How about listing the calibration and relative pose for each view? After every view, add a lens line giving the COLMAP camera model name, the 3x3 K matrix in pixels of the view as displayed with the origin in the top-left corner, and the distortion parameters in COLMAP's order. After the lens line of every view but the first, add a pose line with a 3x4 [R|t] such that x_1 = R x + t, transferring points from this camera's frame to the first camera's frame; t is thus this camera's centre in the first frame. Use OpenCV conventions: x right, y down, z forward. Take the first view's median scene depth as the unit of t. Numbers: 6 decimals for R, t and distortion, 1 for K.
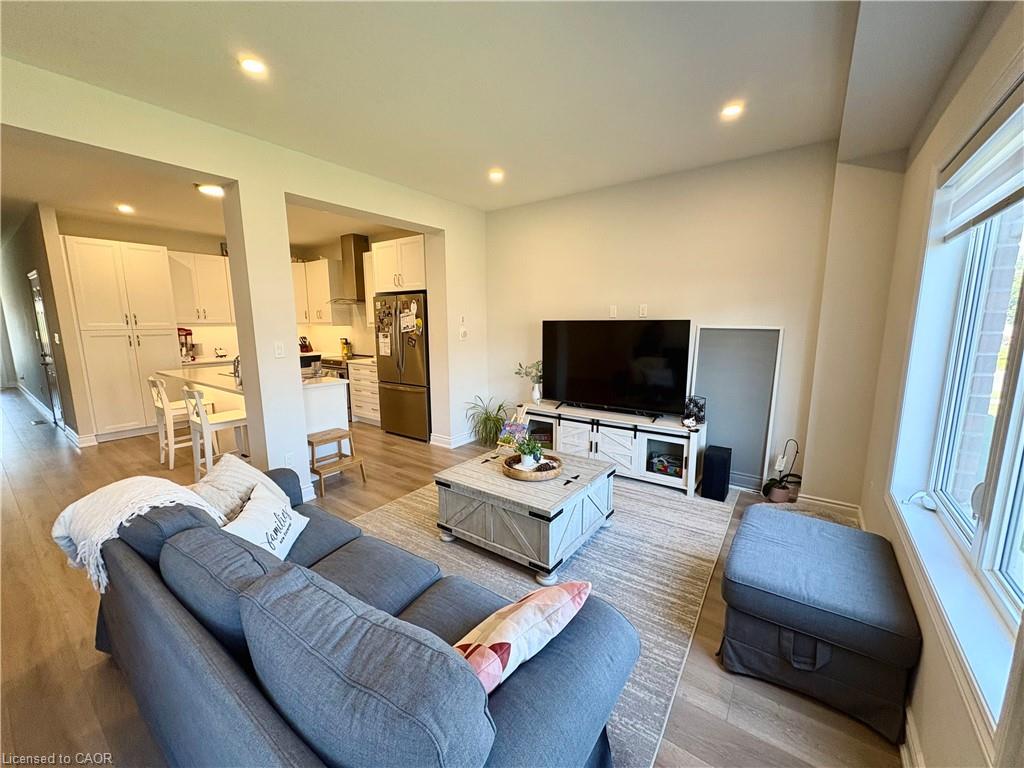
lens RADIAL K [[407.8, 0, 511.3], [0, 407.8, 385.2], [0, 0, 1]] dist [0.000894, 0.000012]
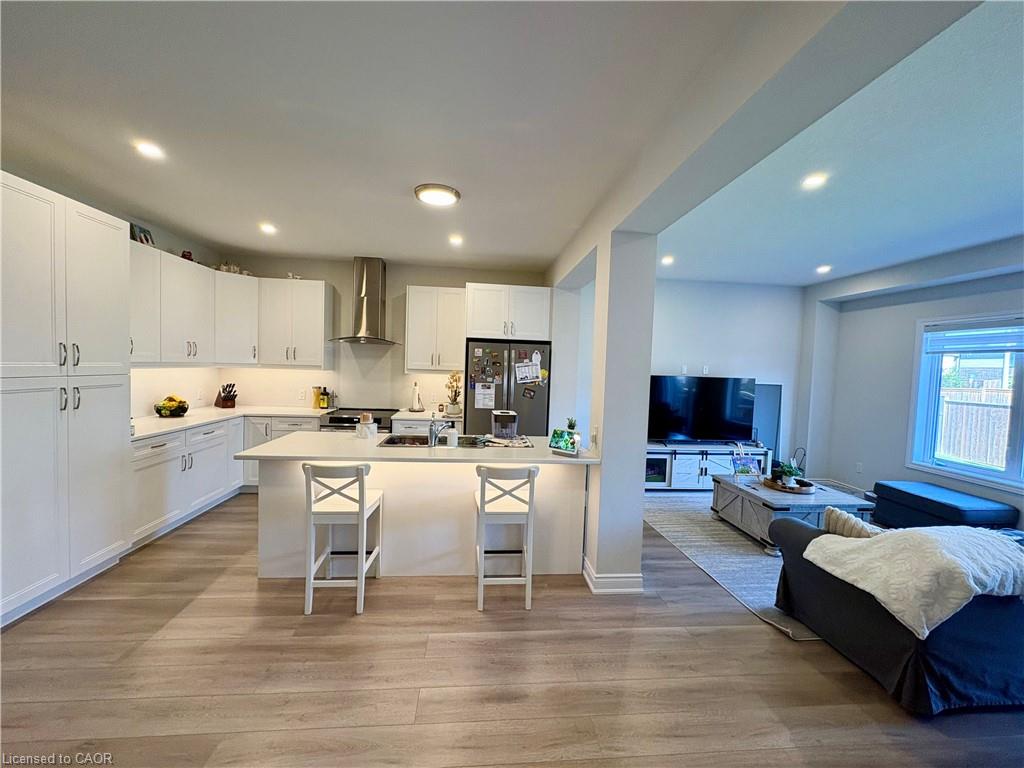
lens RADIAL K [[407.8, 0, 512.7], [0, 407.8, 383.3], [0, 0, 1]] dist [0.000894, 0.000012]
pose [[0.744274, 0.002548, 0.667870, -0.936670], [0.067058, 0.994654, -0.078524, -0.059023], [-0.664499, 0.103229, 0.740124, 0.329180]]
